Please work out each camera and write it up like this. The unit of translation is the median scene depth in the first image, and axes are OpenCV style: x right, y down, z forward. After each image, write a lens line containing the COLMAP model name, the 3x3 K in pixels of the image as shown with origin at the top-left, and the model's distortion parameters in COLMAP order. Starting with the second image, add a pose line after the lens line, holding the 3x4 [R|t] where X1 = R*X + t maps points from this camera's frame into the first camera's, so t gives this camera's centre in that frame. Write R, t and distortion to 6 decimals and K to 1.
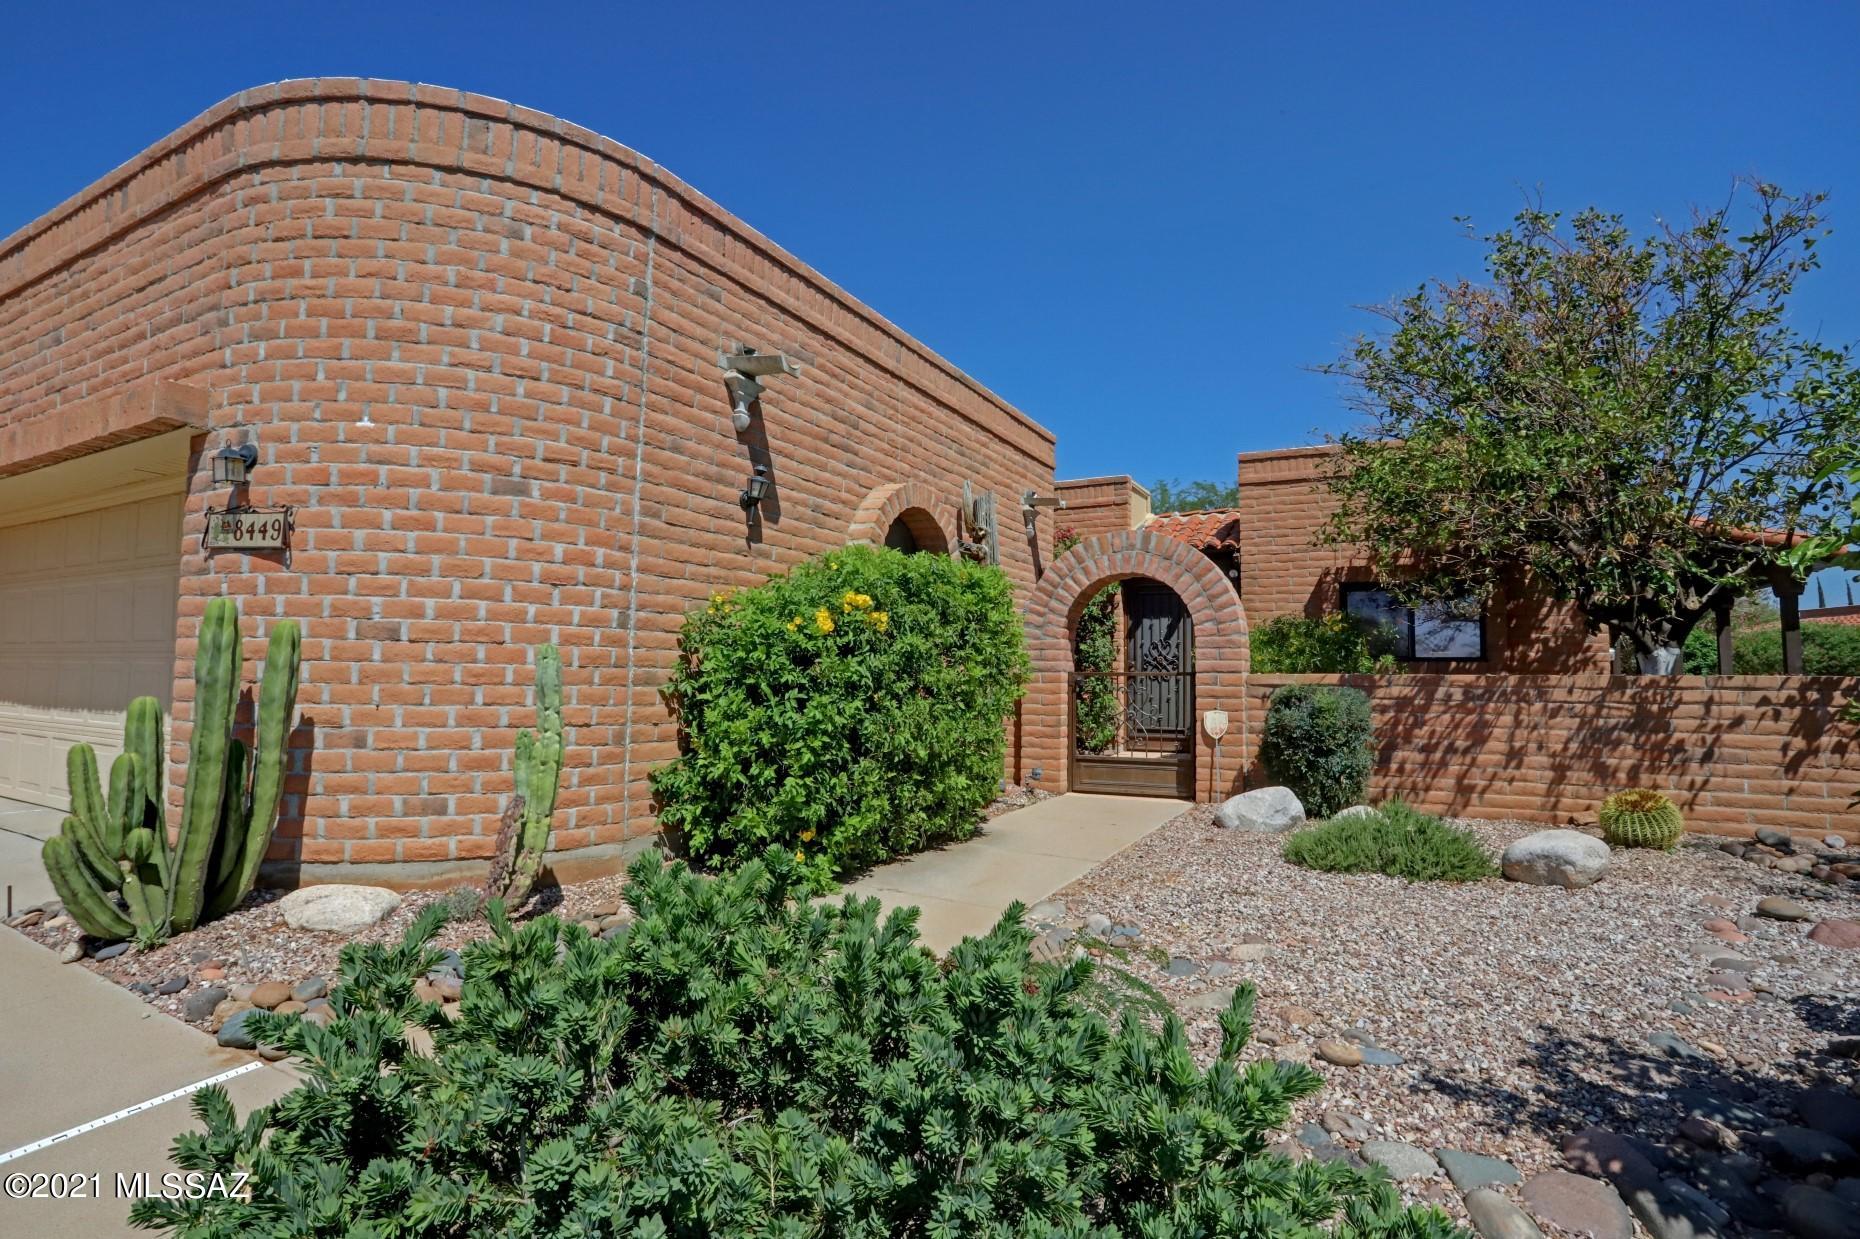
lens RADIAL K [[898.2, 0, 926.9], [0, 898.2, 619.0], [0, 0, 1]] dist [-0.034170, 0.001169]
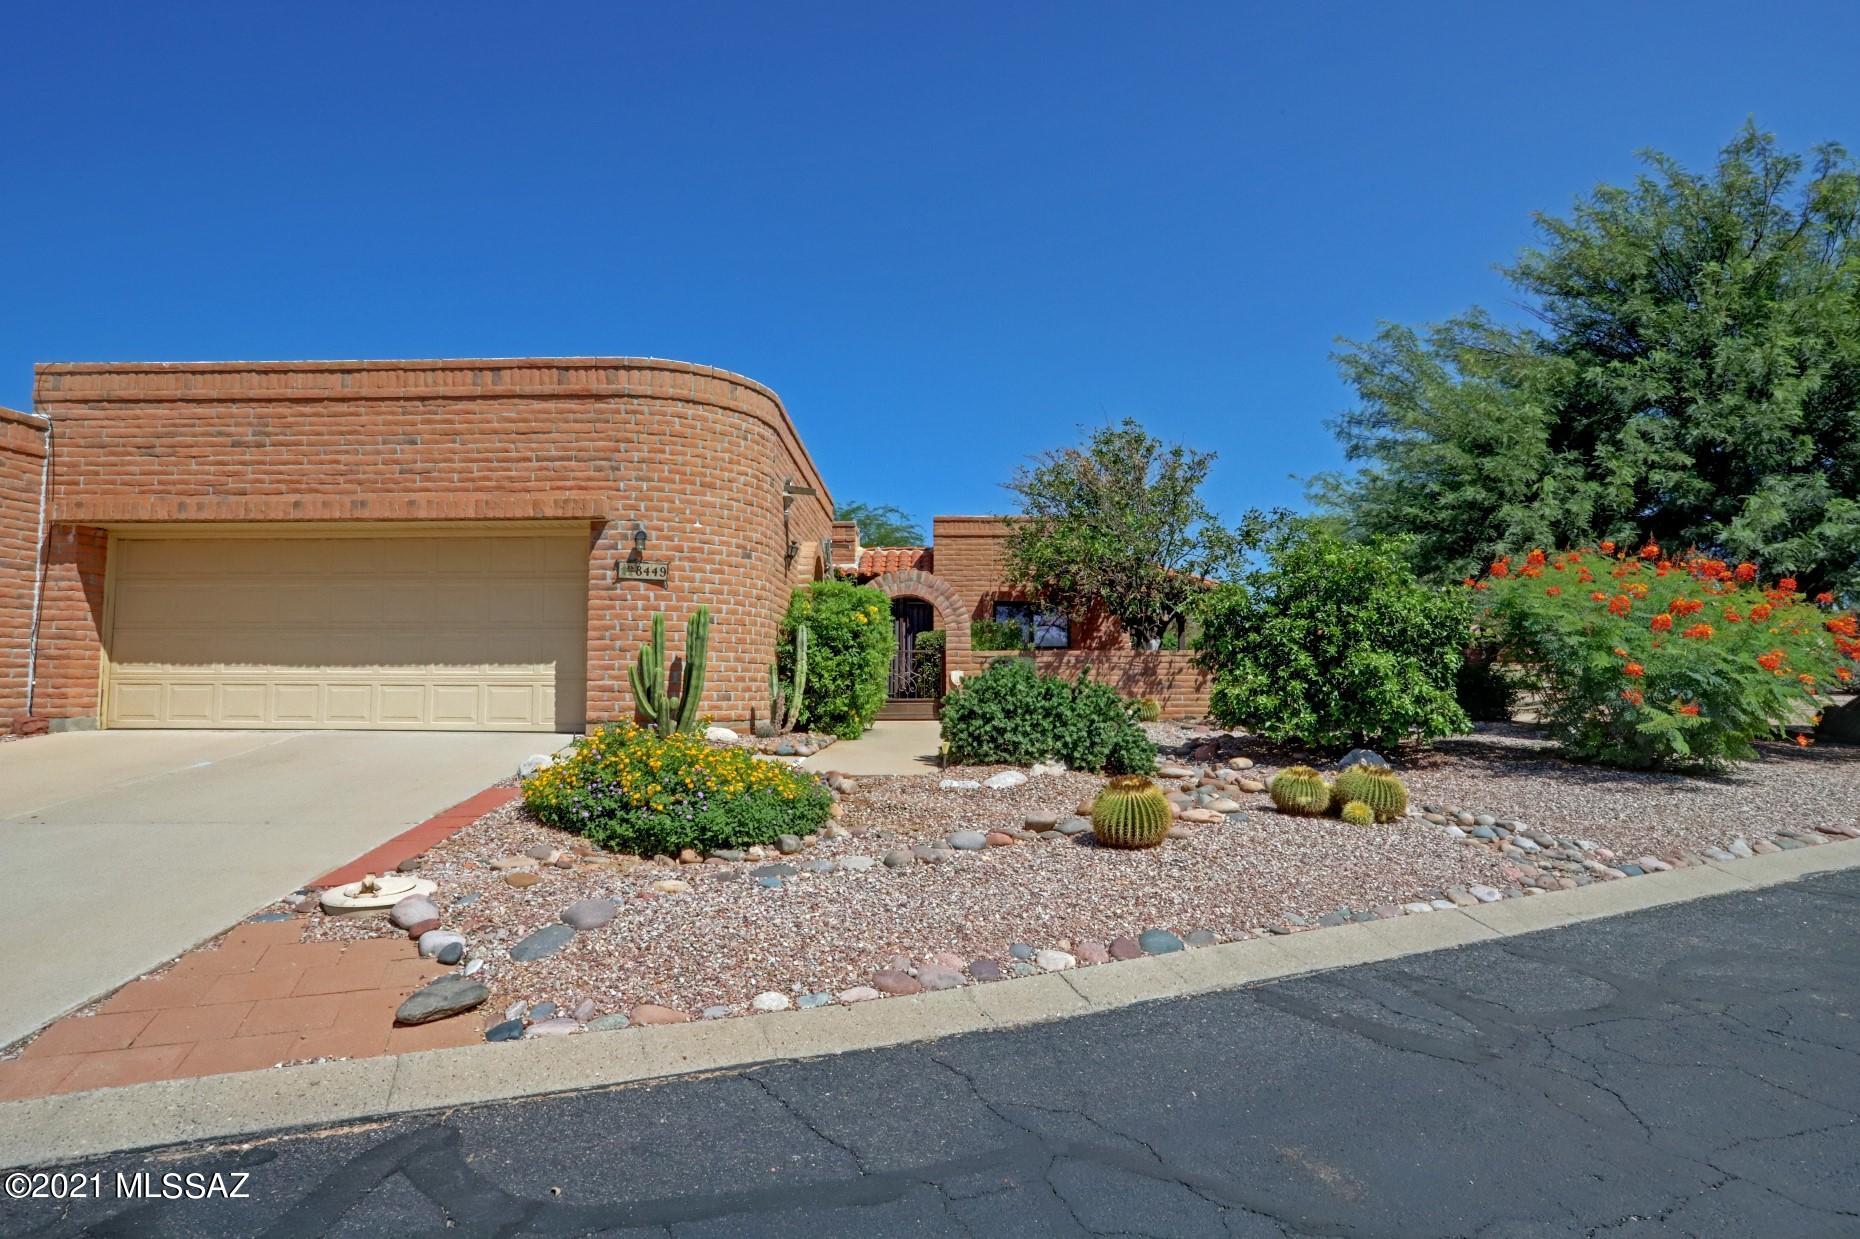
lens RADIAL K [[999.6, 0, 931.2], [0, 999.6, 620.9], [0, 0, 1]] dist [-0.067963, 0.032982]
pose [[0.884705, 0.018314, 0.465790, -0.846279], [-0.017254, 0.999830, -0.006540, 0.016591], [-0.465831, -0.002251, 0.884871, -0.979442]]
